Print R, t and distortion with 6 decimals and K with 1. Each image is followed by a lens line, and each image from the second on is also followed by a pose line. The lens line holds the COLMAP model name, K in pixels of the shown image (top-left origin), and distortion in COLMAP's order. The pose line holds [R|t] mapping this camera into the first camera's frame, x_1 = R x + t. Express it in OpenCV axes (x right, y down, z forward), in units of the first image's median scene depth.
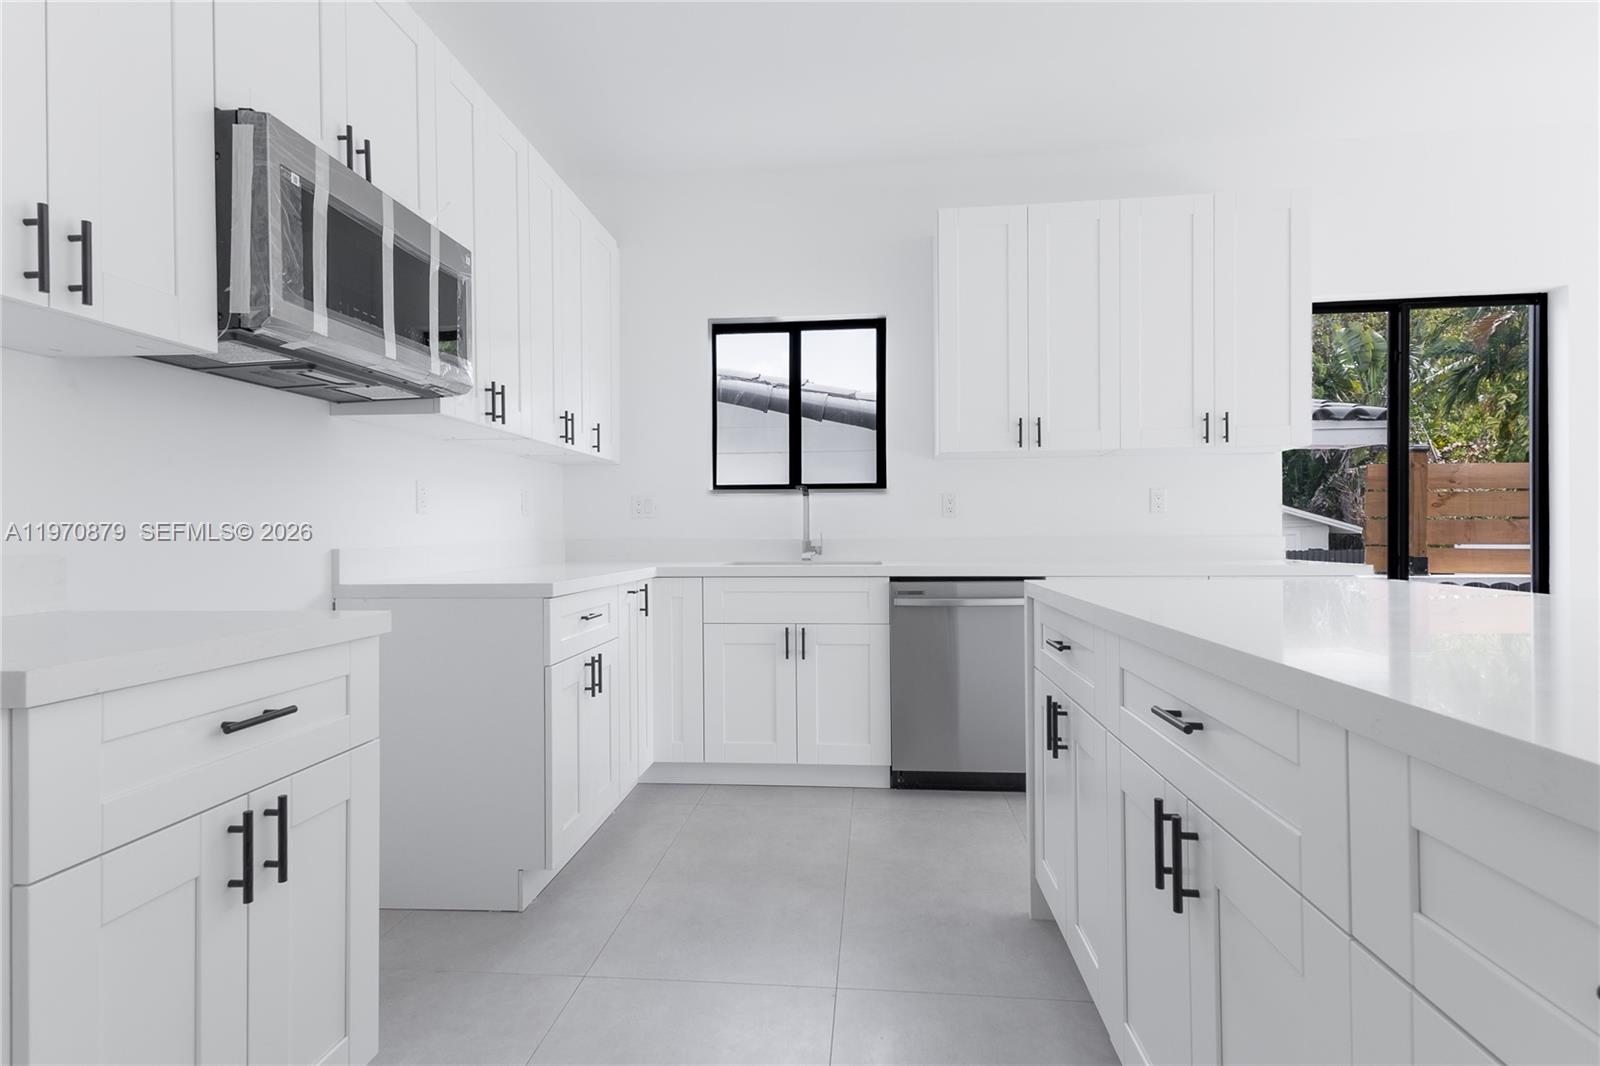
lens RADIAL K [[778.8, 0, 792.3], [0, 778.8, 541.1], [0, 0, 1]] dist [0.005762, -0.000076]
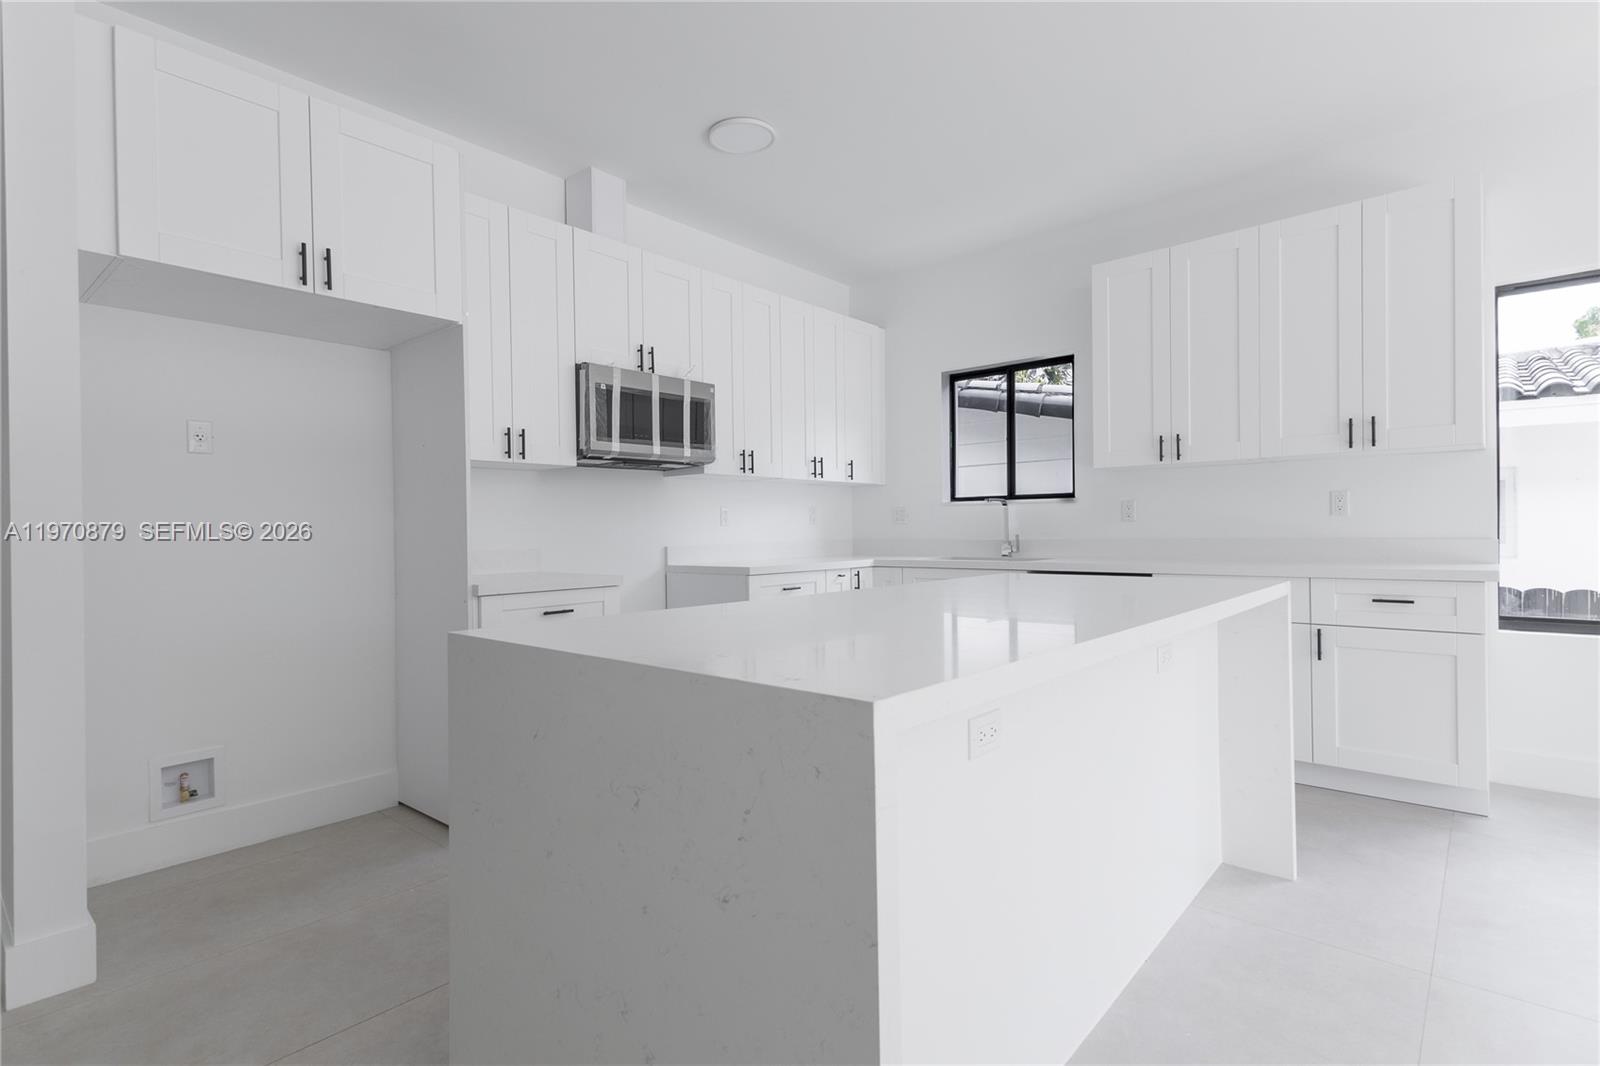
lens RADIAL K [[778.8, 0, 808.2], [0, 778.8, 540.0], [0, 0, 1]] dist [0.005762, -0.000076]
pose [[0.820509, 0.003341, -0.571624, 0.806681], [0.001010, 0.999973, 0.007294, -0.020737], [0.571633, -0.006562, 0.820483, -0.367268]]
